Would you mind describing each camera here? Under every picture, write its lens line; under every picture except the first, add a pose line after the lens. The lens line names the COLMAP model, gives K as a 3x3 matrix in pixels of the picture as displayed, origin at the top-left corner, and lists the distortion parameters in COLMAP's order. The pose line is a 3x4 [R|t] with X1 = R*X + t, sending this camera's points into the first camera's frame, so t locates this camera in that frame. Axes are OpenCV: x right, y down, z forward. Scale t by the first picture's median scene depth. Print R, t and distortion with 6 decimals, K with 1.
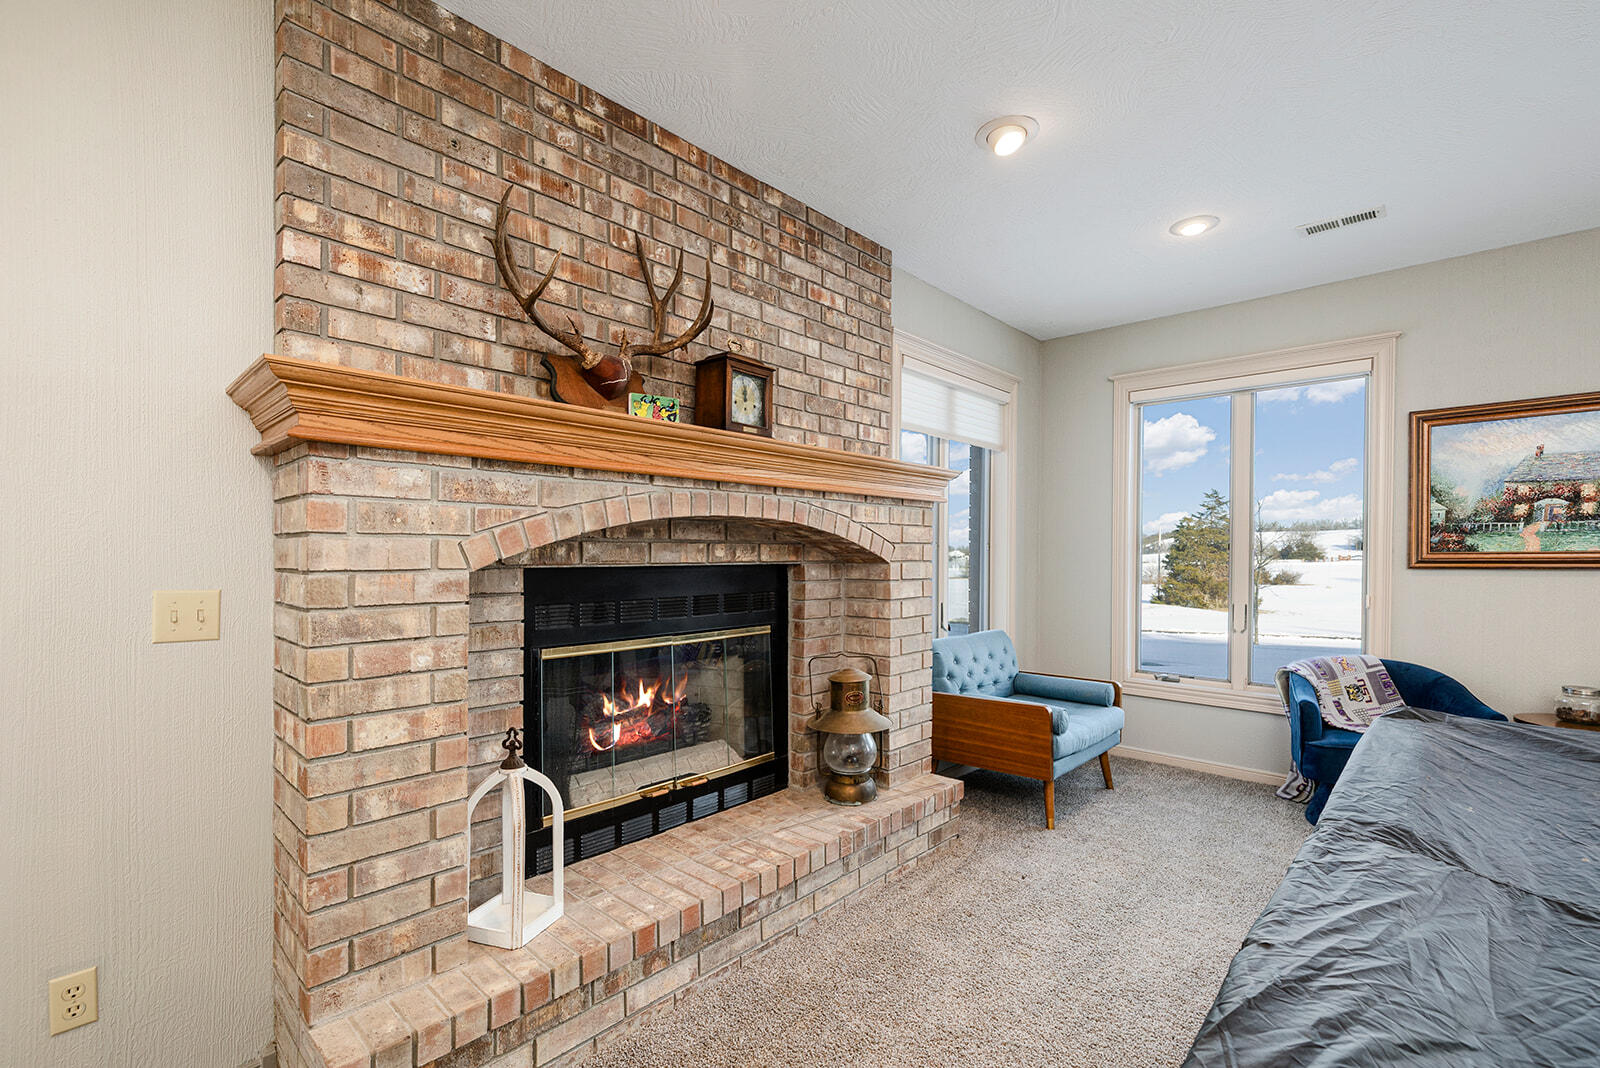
lens RADIAL K [[708.4, 0, 794.7], [0, 708.4, 545.2], [0, 0, 1]] dist [-0.000866, -0.000174]
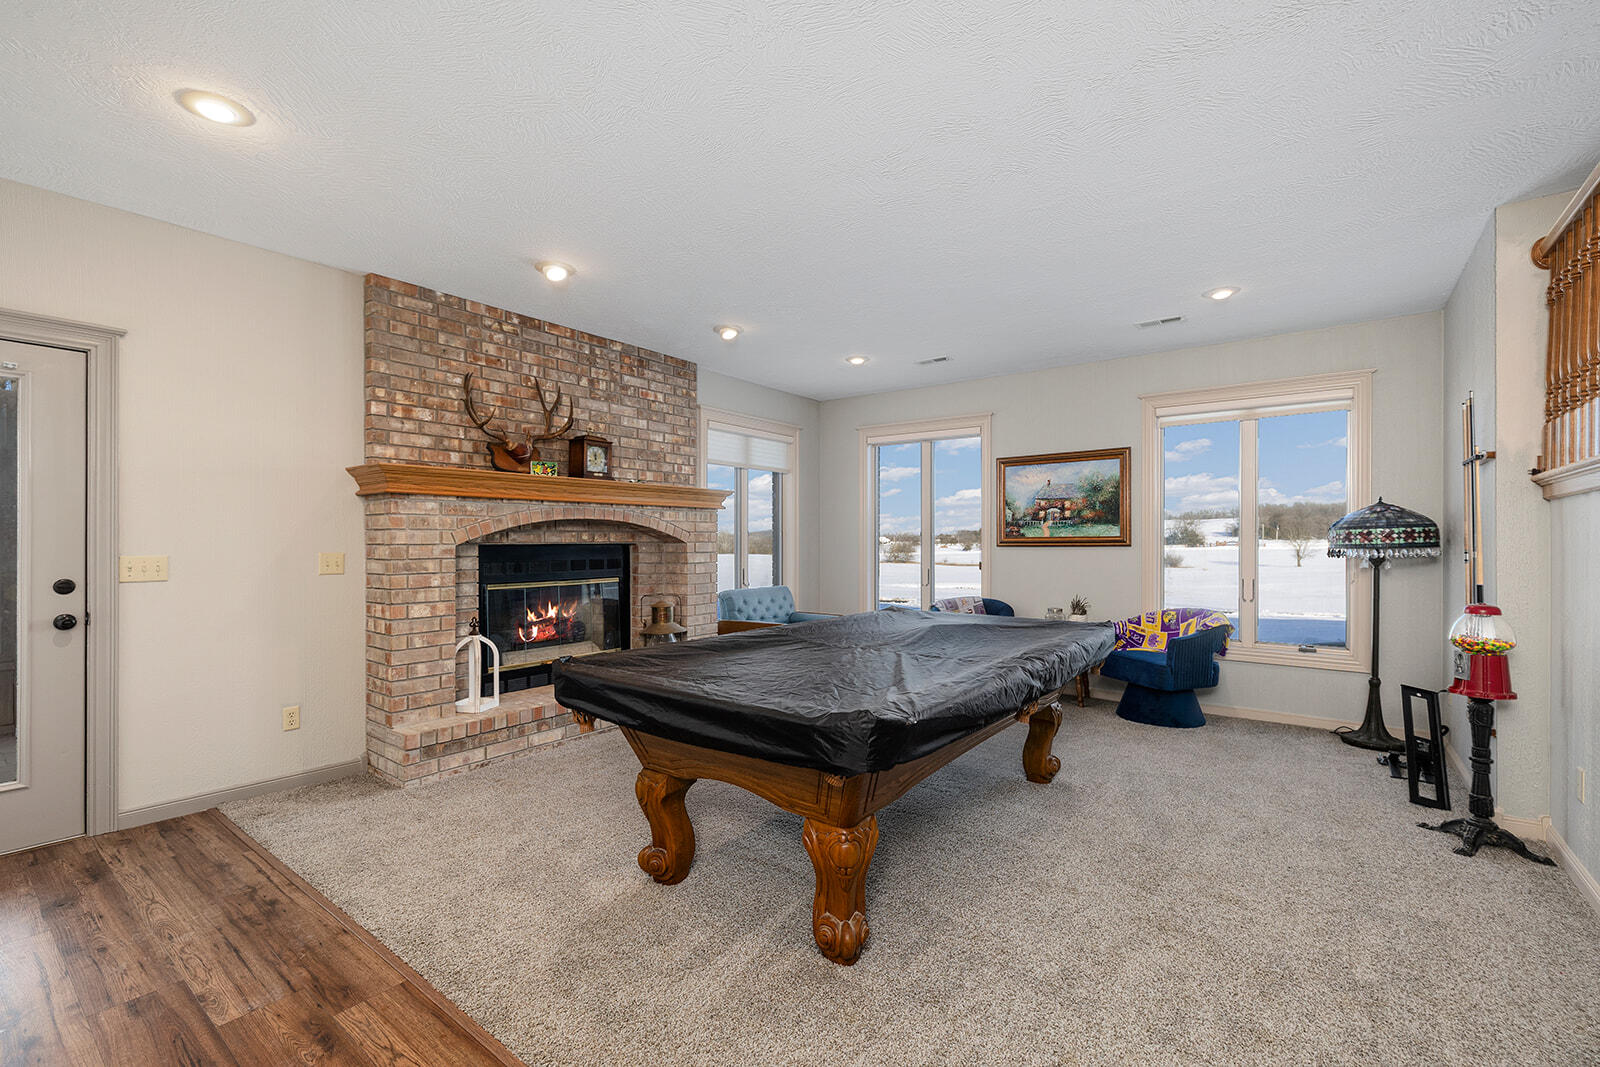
lens RADIAL K [[682.9, 0, 822.4], [0, 682.9, 540.6], [0, 0, 1]] dist [0.000275, 0.000045]
pose [[0.991775, -0.001463, 0.127983, 0.323331], [-0.000169, 0.999919, 0.012741, -0.004912], [-0.127991, -0.012658, 0.991694, -0.995234]]
